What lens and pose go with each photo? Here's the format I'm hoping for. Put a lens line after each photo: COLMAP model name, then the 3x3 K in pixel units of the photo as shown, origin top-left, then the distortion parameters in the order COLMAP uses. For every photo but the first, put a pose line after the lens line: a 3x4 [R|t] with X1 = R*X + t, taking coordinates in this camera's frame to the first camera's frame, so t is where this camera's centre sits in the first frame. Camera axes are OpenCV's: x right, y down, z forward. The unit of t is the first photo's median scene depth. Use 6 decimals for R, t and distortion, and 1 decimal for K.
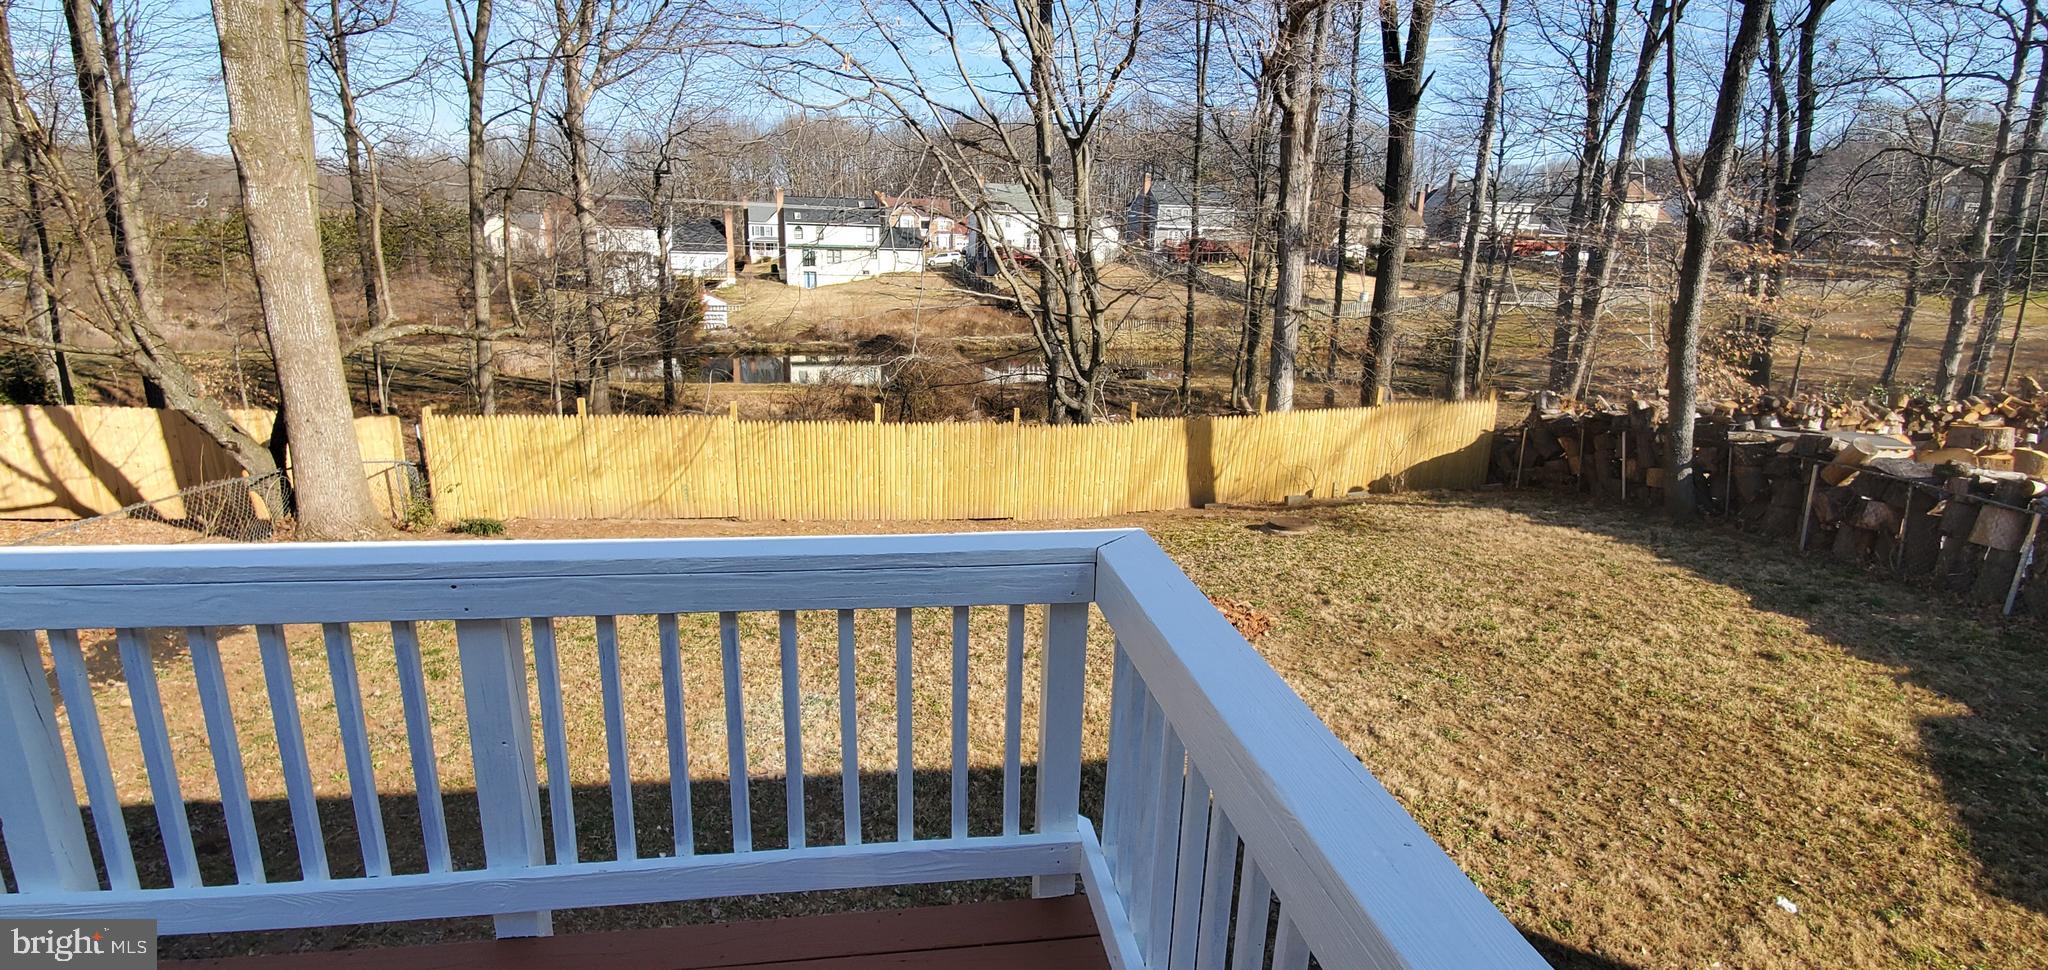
lens RADIAL K [[945.0, 0, 1020.7], [0, 945.0, 493.3], [0, 0, 1]] dist [0.016474, -0.017506]
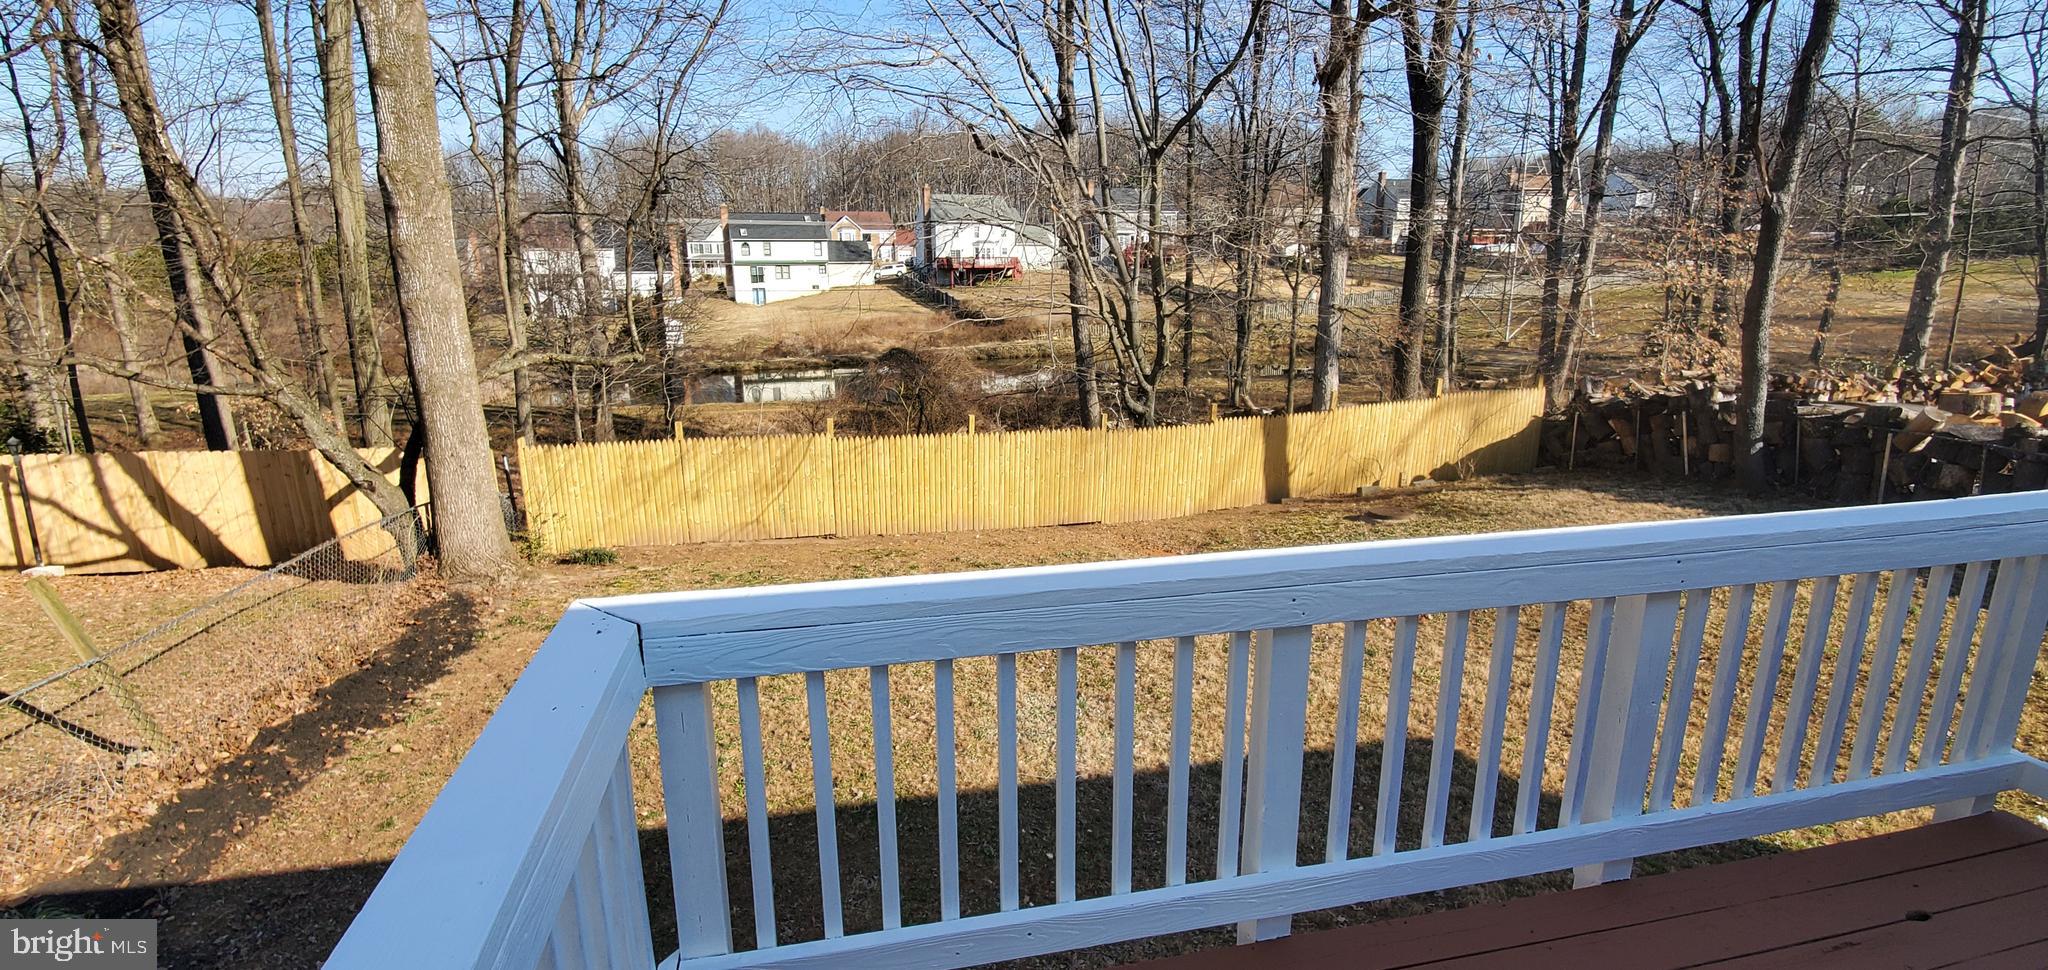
lens RADIAL K [[945.0, 0, 1020.7], [0, 945.0, 493.3], [0, 0, 1]] dist [0.016474, -0.017506]
pose [[0.996675, -0.047837, 0.065951, -0.147198], [0.048413, 0.998802, -0.007158, -0.001281], [-0.065530, 0.010327, 0.997797, -0.007600]]
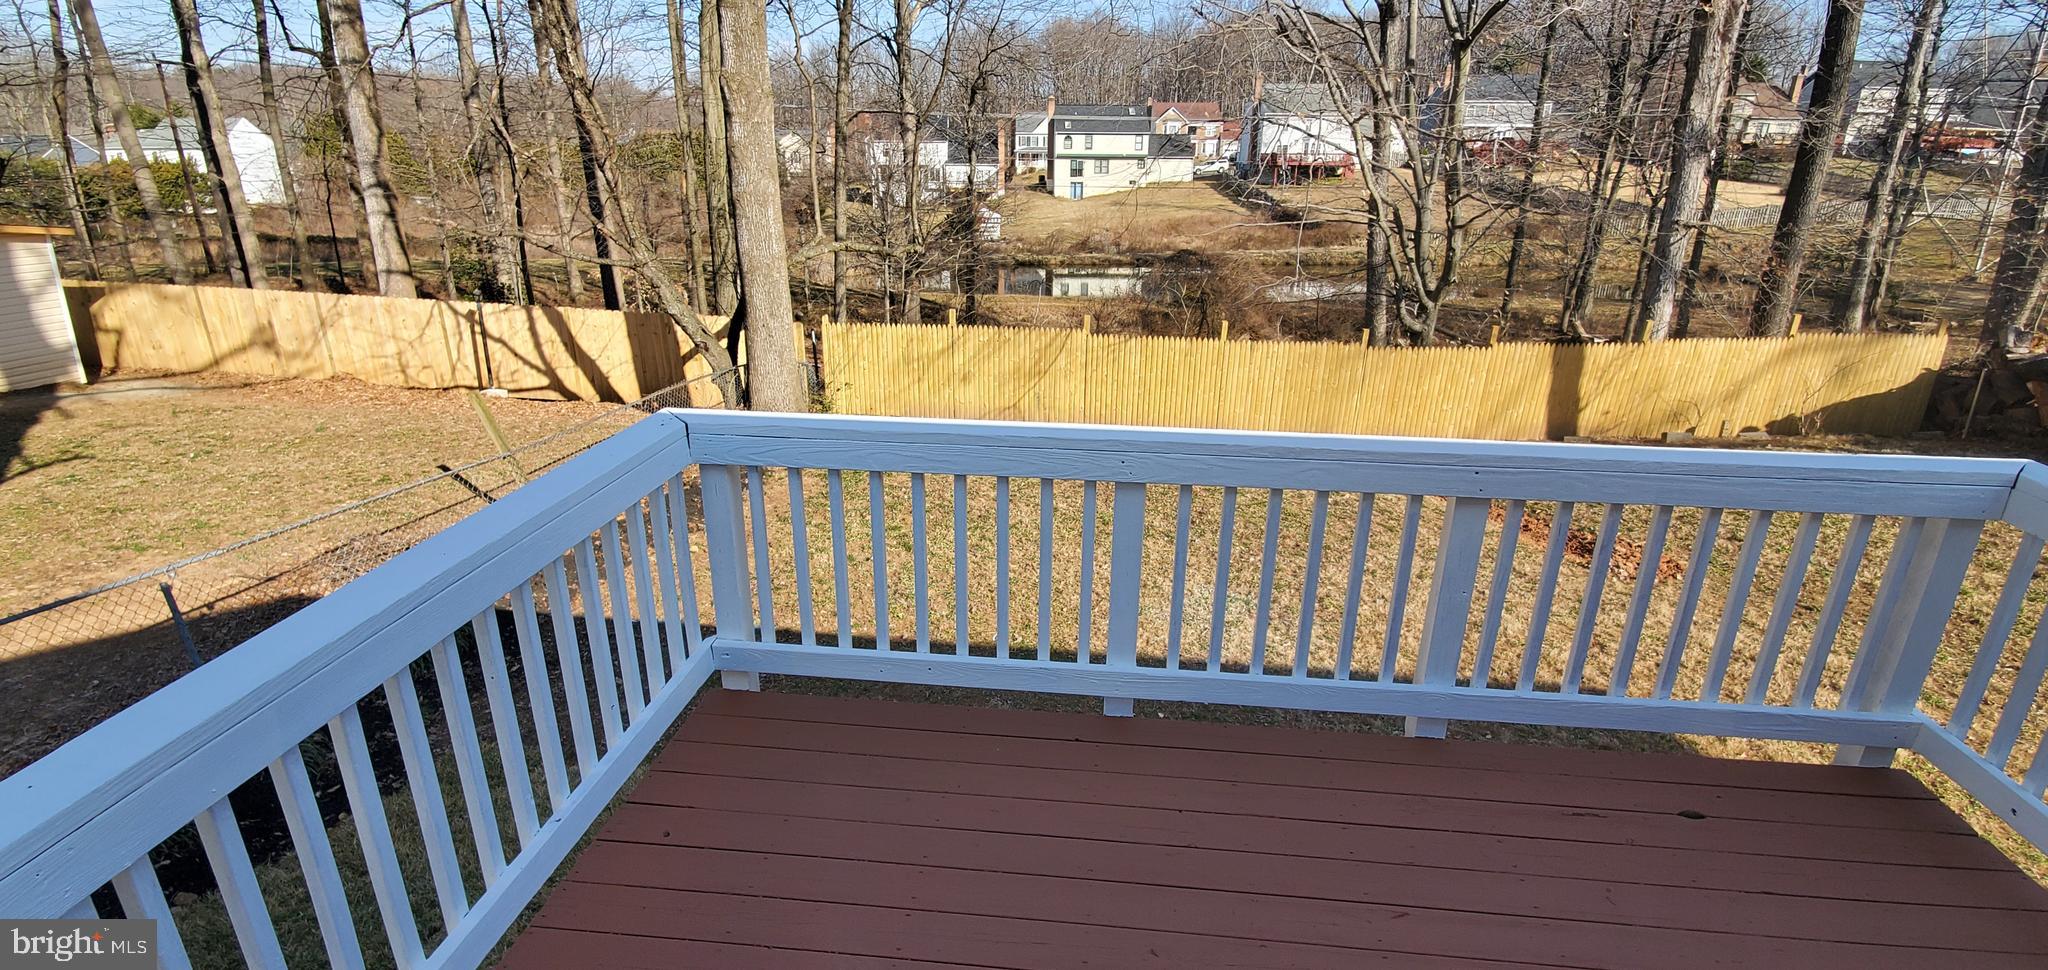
lens RADIAL K [[947.6, 0, 1017.8], [0, 947.6, 496.4], [0, 0, 1]] dist [0.015926, -0.017898]
pose [[0.967309, 0.068547, -0.244162, -0.090931], [-0.045939, 0.994212, 0.097121, 0.003132], [0.249406, -0.082729, 0.964859, -0.047209]]
